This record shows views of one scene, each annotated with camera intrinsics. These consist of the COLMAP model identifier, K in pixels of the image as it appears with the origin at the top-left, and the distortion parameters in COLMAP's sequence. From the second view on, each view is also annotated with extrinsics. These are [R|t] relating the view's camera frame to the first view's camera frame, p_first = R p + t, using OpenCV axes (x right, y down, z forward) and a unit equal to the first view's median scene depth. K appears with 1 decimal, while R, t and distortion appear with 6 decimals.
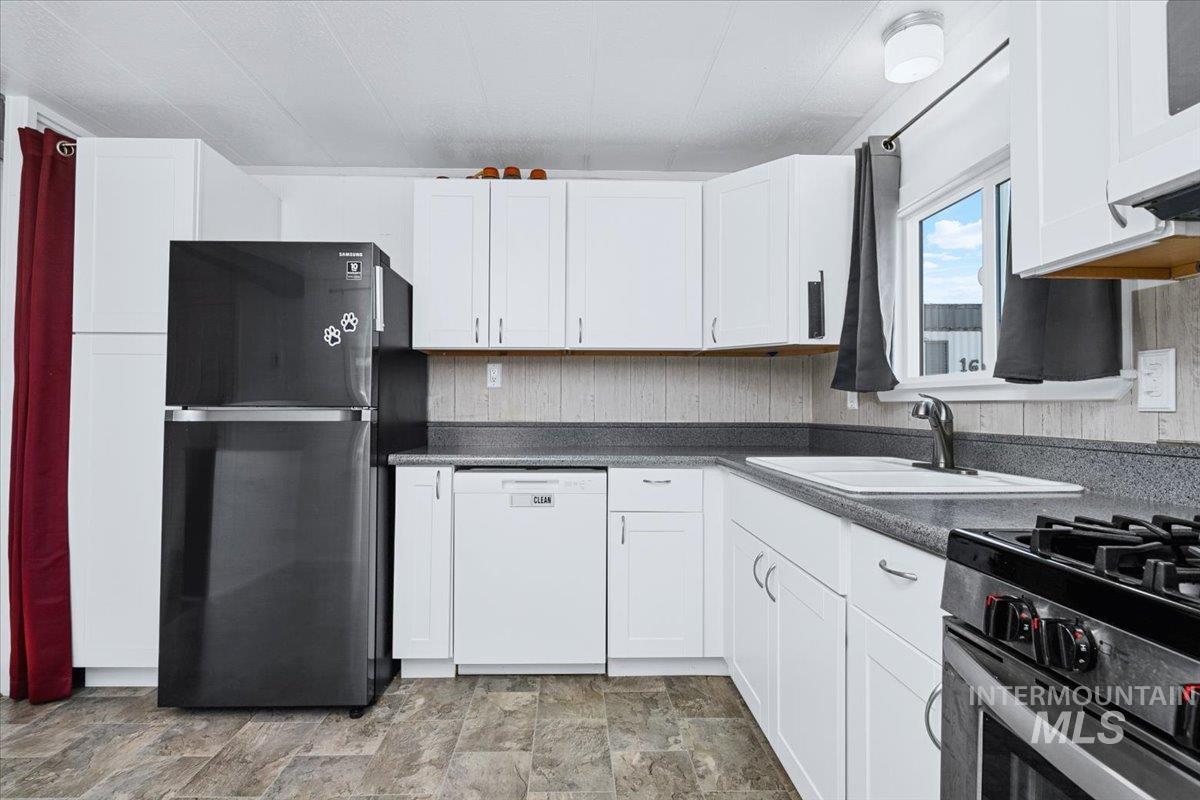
lens RADIAL K [[601.8, 0, 578.3], [0, 601.8, 400.3], [0, 0, 1]] dist [0.001943, -0.000040]
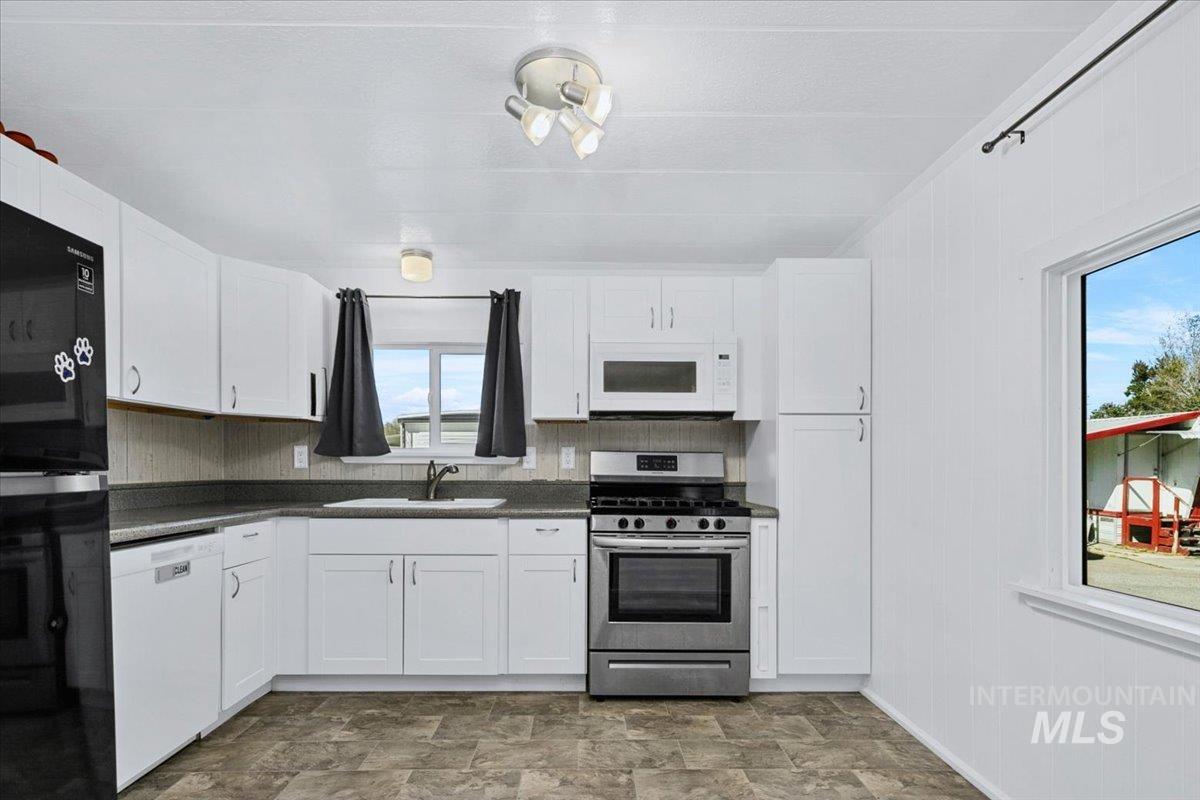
lens RADIAL K [[641.4, 0, 594.6], [0, 641.4, 465.2], [0, 0, 1]] dist [-0.002254, -0.000355]
pose [[-0.005989, -0.003525, 0.999976, -1.134261], [-0.016303, 0.999861, 0.003427, -0.008774], [-0.999849, -0.016282, -0.006045, 0.404739]]
